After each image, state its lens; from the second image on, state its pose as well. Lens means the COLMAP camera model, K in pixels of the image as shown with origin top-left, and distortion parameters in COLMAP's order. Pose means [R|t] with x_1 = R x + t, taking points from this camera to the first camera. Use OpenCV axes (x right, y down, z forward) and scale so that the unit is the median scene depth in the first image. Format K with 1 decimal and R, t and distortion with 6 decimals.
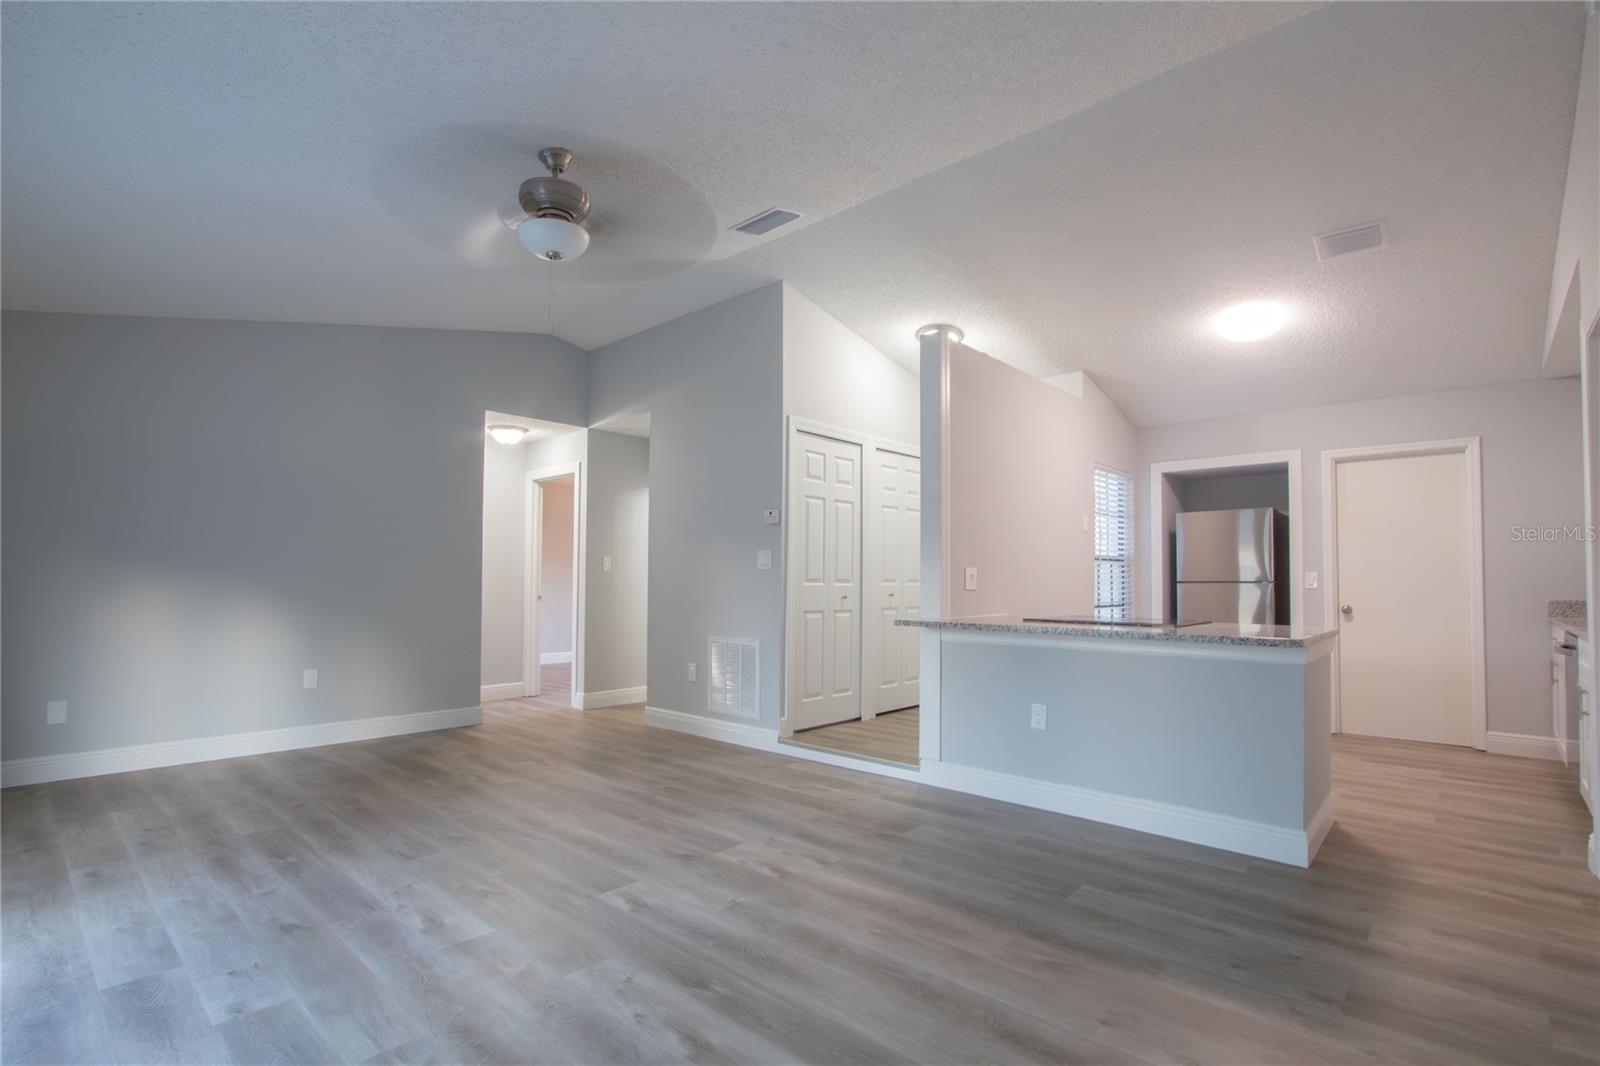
lens RADIAL K [[761.0, 0, 803.9], [0, 761.0, 553.2], [0, 0, 1]] dist [-0.017297, 0.002477]
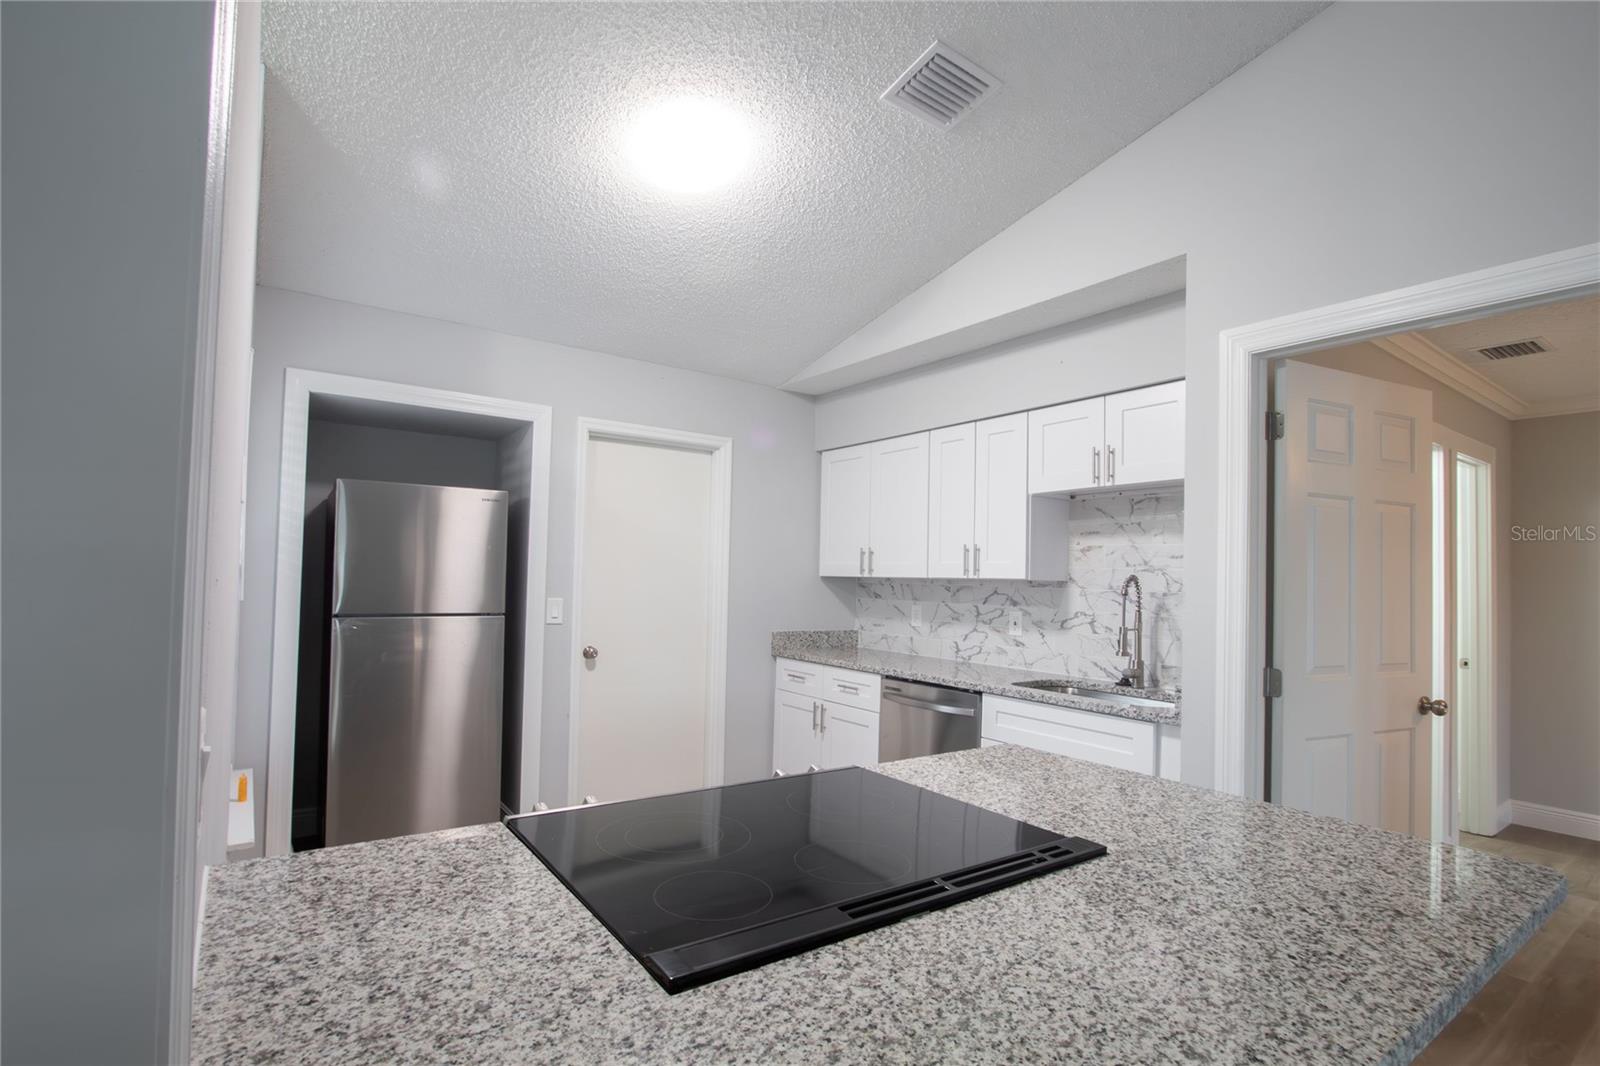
lens RADIAL K [[761.0, 0, 791.4], [0, 761.0, 559.7], [0, 0, 1]] dist [-0.017297, 0.002477]
pose [[0.214524, 0.022464, 0.976460, 0.107392], [-0.061265, 0.998076, -0.009501, -0.020021], [-0.974795, -0.057785, 0.215487, 0.930547]]
